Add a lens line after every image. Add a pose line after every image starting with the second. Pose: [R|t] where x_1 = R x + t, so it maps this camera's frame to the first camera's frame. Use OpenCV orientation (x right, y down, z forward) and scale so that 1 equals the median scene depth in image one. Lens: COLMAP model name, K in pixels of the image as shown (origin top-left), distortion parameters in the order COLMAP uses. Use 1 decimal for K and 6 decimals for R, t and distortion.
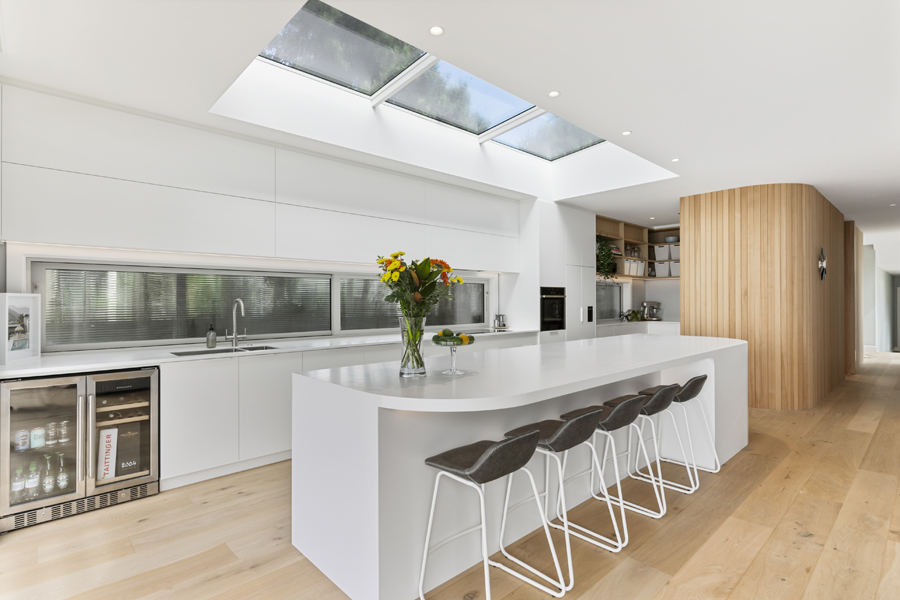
lens RADIAL K [[451.6, 0, 452.3], [0, 451.6, 300.3], [0, 0, 1]] dist [0.002147, -0.000768]
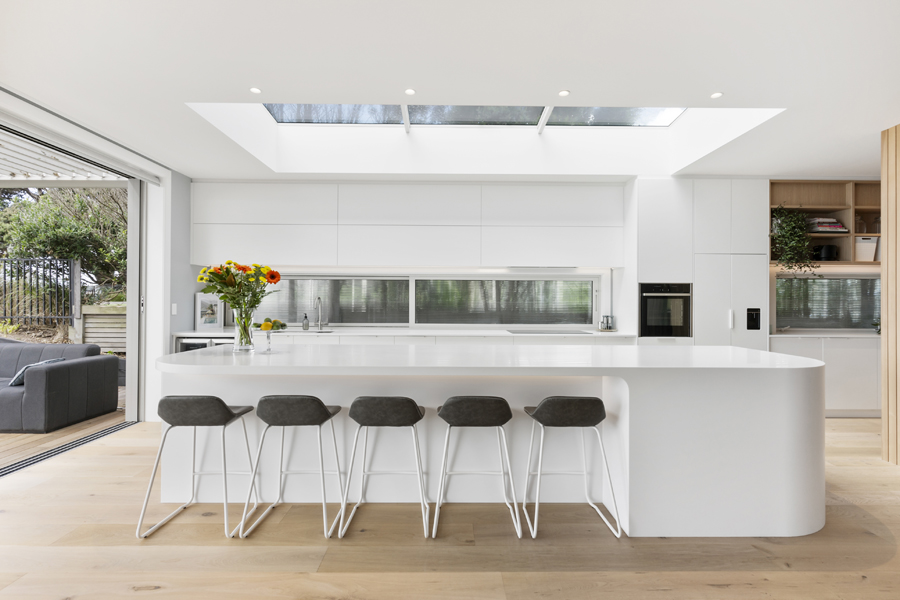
lens RADIAL K [[437.9, 0, 450.7], [0, 437.9, 297.1], [0, 0, 1]] dist [-0.000226, 0.000862]
pose [[0.734630, -0.001477, -0.678466, 0.484855], [-0.006669, 0.999934, -0.009397, 0.005812], [0.678435, 0.011428, 0.734571, 0.175128]]
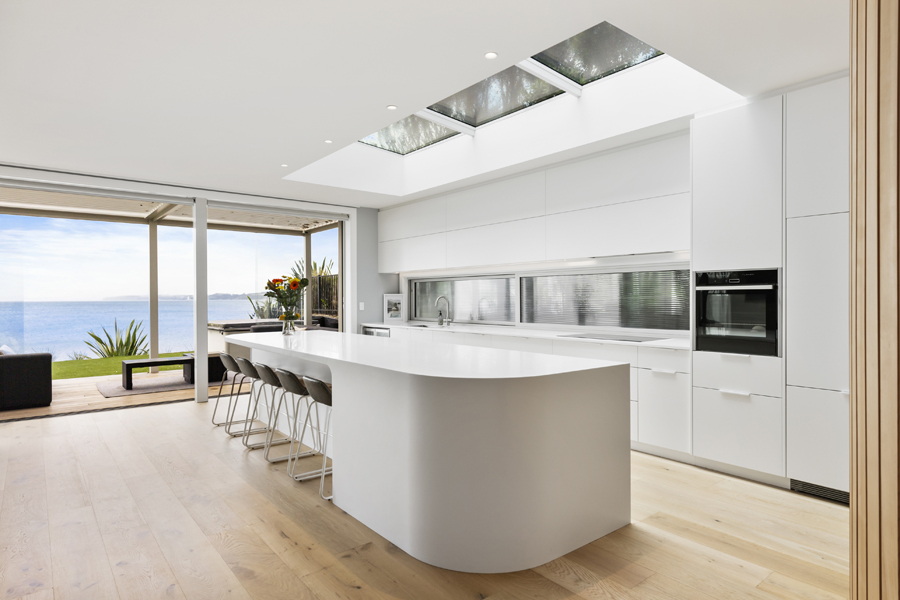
lens RADIAL K [[519.4, 0, 444.7], [0, 519.4, 299.3], [0, 0, 1]] dist [0.006592, -0.000130]
pose [[-0.083873, 0.006212, -0.996457, 0.871060], [0.005280, 0.999969, 0.005789, -0.000895], [0.996462, -0.004776, -0.083904, 0.740486]]
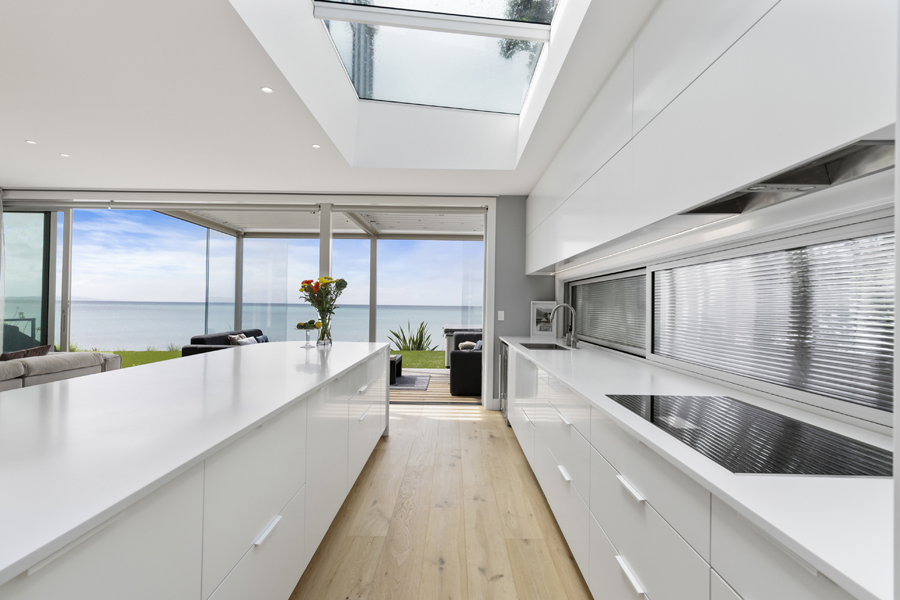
lens RADIAL K [[451.6, 0, 451.7], [0, 451.6, 303.8], [0, 0, 1]] dist [0.002147, -0.000768]
pose [[-0.694094, -0.001093, -0.719883, 0.327024], [-0.004324, 0.999987, 0.002651, -0.003905], [0.719871, 0.004953, -0.694090, 1.002123]]
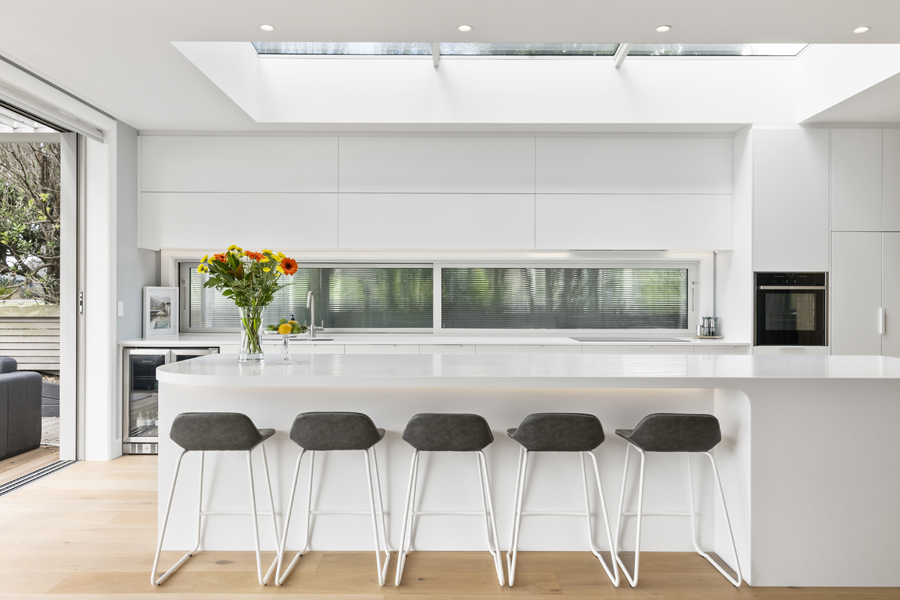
lens RADIAL K [[667.6, 0, 447.6], [0, 667.6, 297.0], [0, 0, 1]] dist [0.014348, -0.012063]
pose [[0.727943, 0.001910, -0.685635, 0.508878], [-0.004746, 0.999986, -0.002253, 0.007629], [0.685622, 0.004894, 0.727942, 0.066572]]
